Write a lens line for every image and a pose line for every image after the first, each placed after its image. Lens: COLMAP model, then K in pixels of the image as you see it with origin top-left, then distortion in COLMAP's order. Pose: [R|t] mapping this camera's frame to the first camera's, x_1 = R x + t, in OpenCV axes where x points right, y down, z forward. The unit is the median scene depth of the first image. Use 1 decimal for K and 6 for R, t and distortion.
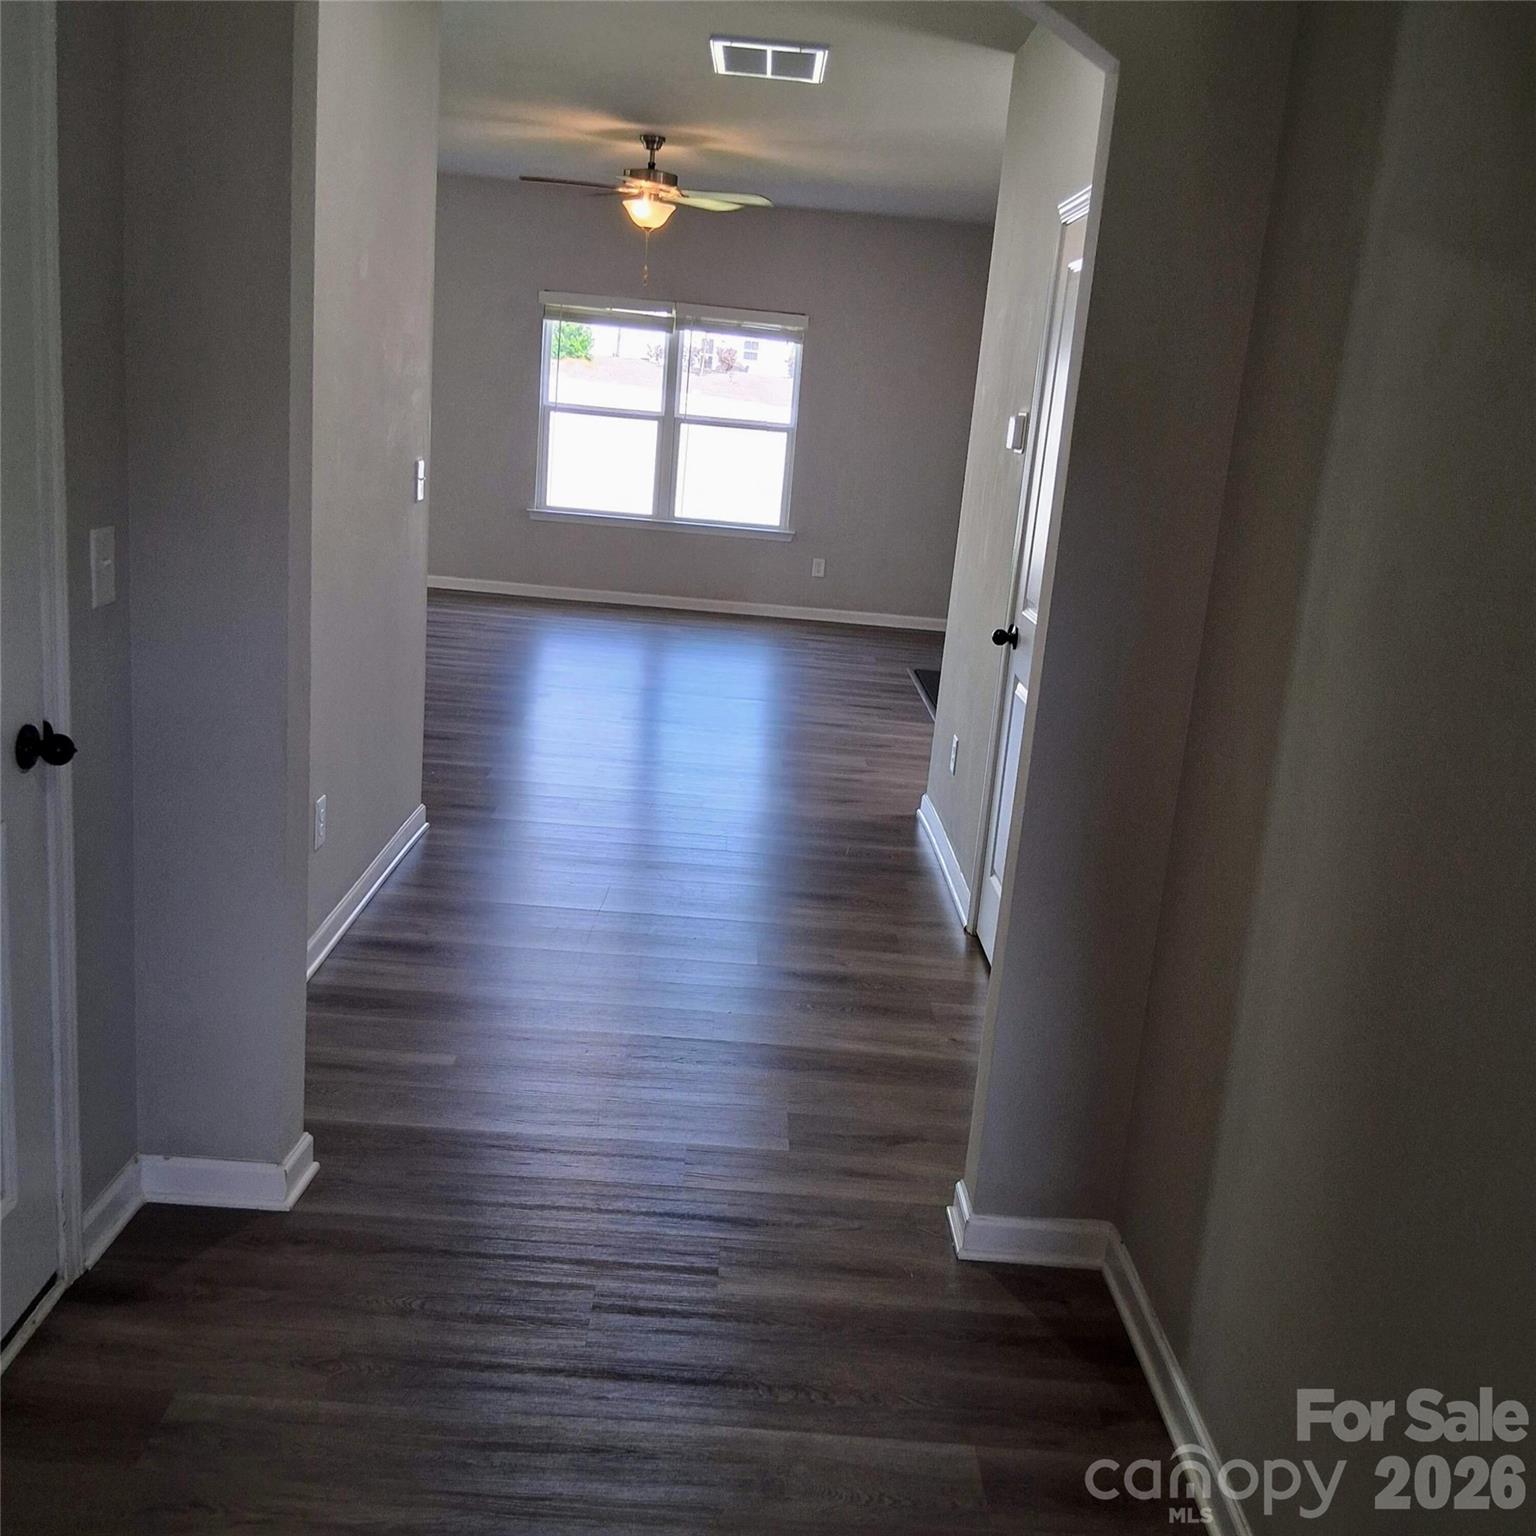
lens RADIAL K [[1566.2, 0, 787.9], [0, 1566.2, 770.5], [0, 0, 1]] dist [0.117575, -0.218975]
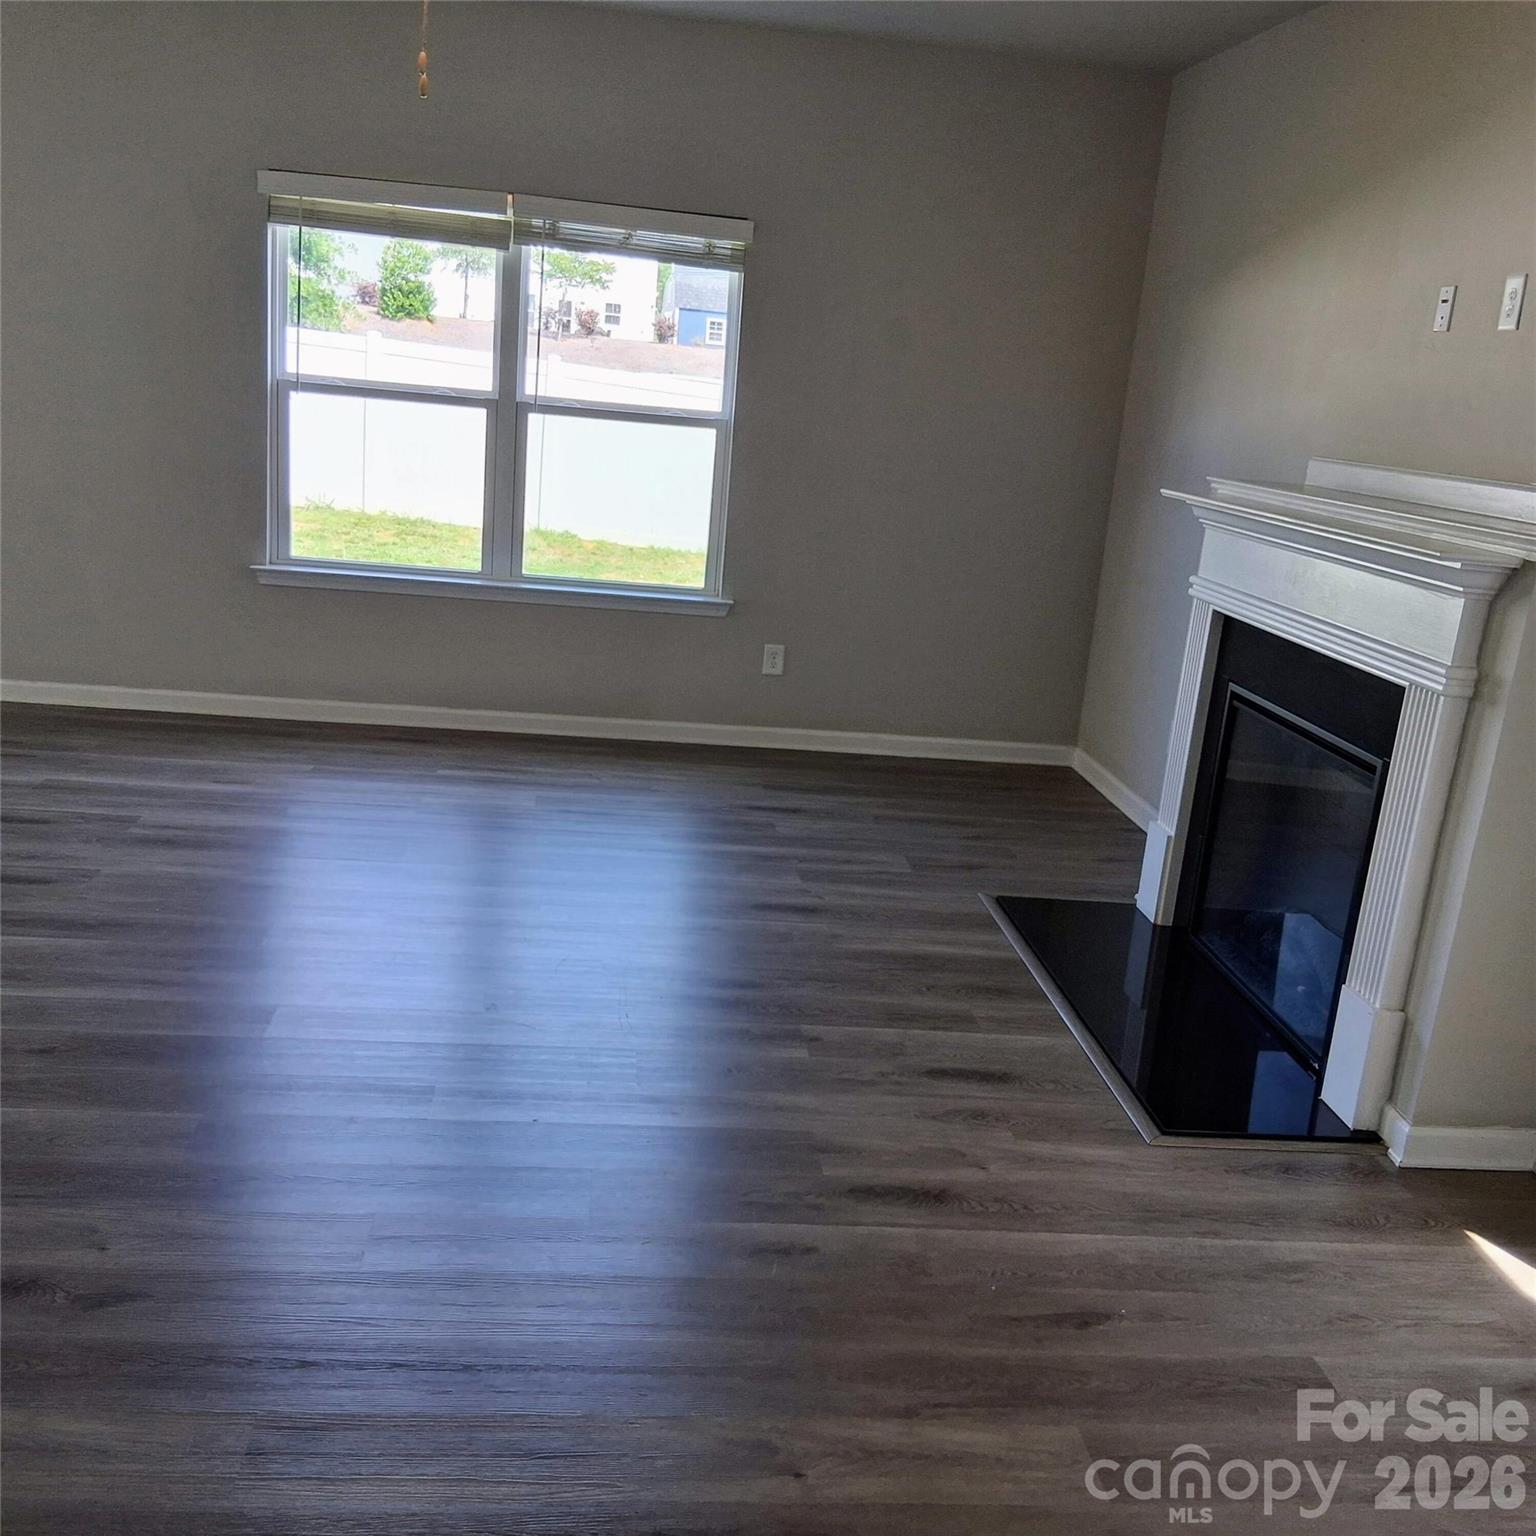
lens RADIAL K [[1566.2, 0, 787.9], [0, 1566.2, 770.5], [0, 0, 1]] dist [0.117575, -0.218975]
pose [[0.996325, -0.021751, 0.082851, -0.024469], [0.020147, 0.999594, 0.020147, -0.100191], [-0.083256, -0.018403, 0.996358, 0.420089]]
